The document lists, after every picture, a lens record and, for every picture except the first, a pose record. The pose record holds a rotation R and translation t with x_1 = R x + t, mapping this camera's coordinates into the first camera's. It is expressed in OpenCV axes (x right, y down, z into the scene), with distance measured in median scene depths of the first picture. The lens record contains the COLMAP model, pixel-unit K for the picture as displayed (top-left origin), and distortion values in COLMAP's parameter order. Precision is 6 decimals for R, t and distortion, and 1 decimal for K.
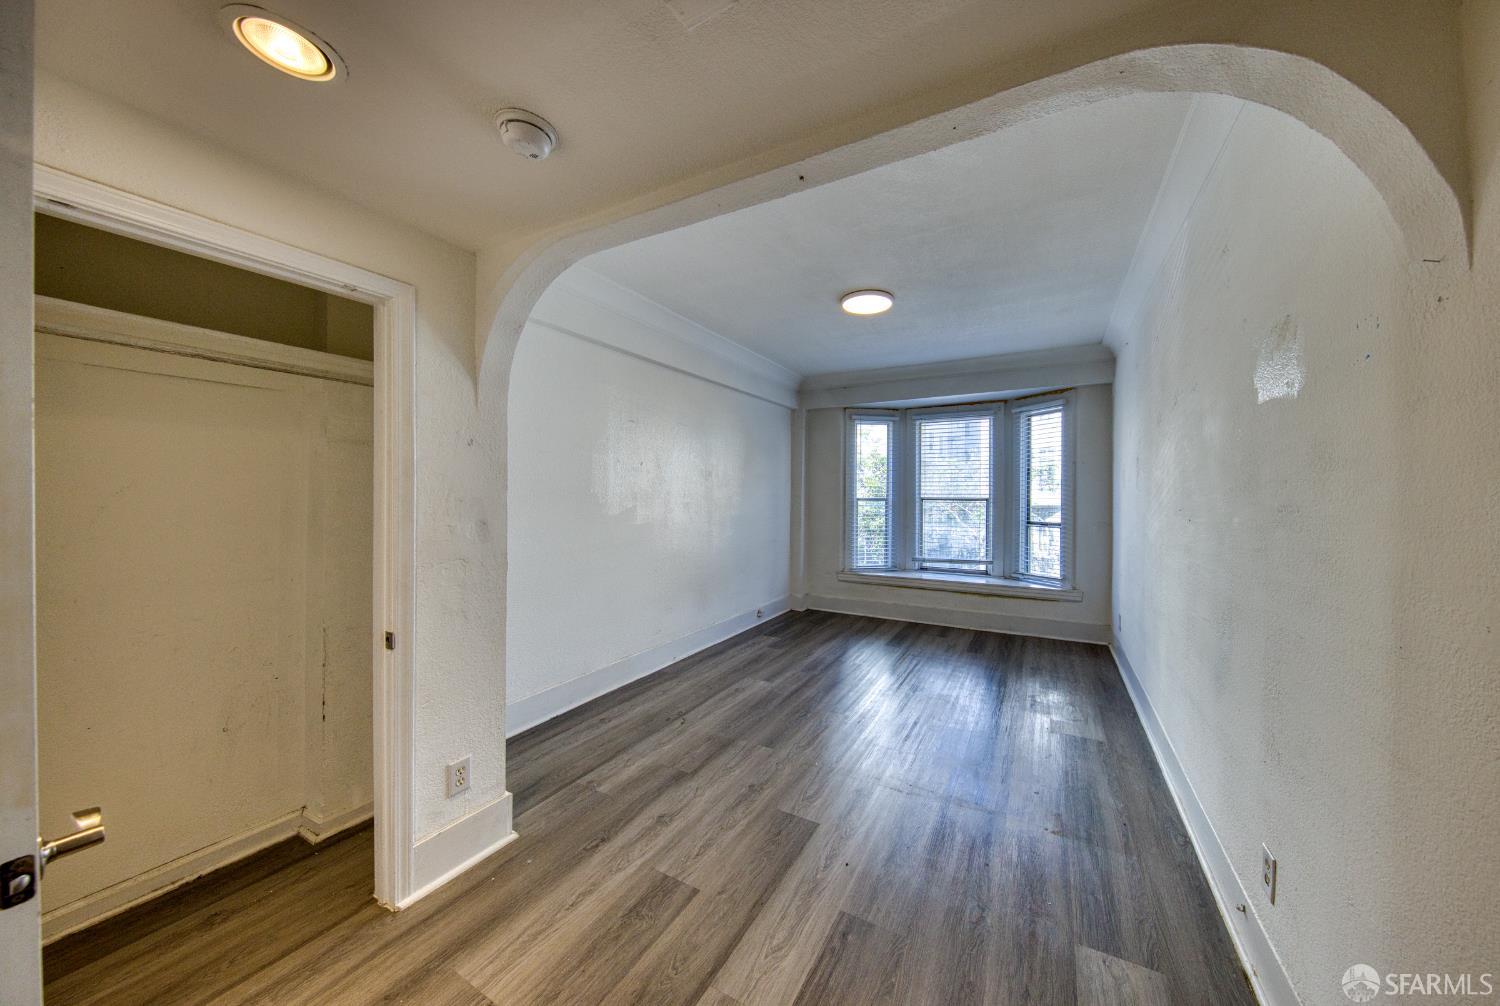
lens RADIAL K [[509.0, 0, 750.0], [0, 509.0, 503.0], [0, 0, 1]] dist [-0.000016, -0.000004]
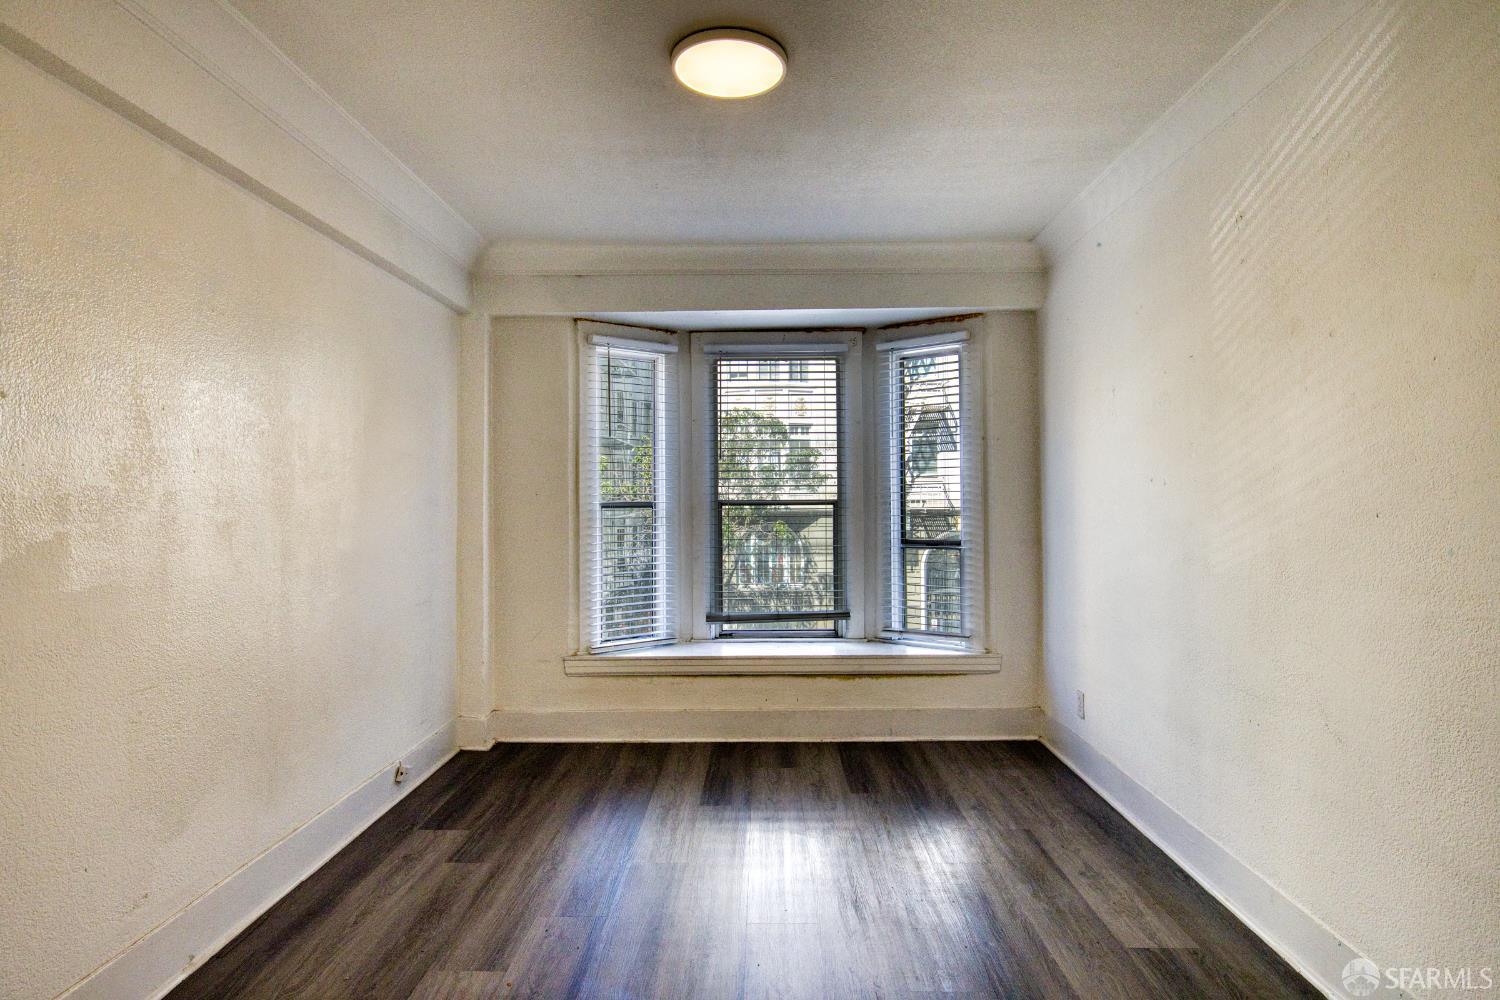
lens RADIAL K [[865.3, 0, 752.4], [0, 865.3, 491.0], [0, 0, 1]] dist [0.000725, -0.000935]
pose [[0.869167, -0.006303, 0.494478, -0.092352], [0.018039, 0.999657, -0.018965, -0.003712], [-0.494189, 0.025403, 0.868983, 0.238647]]
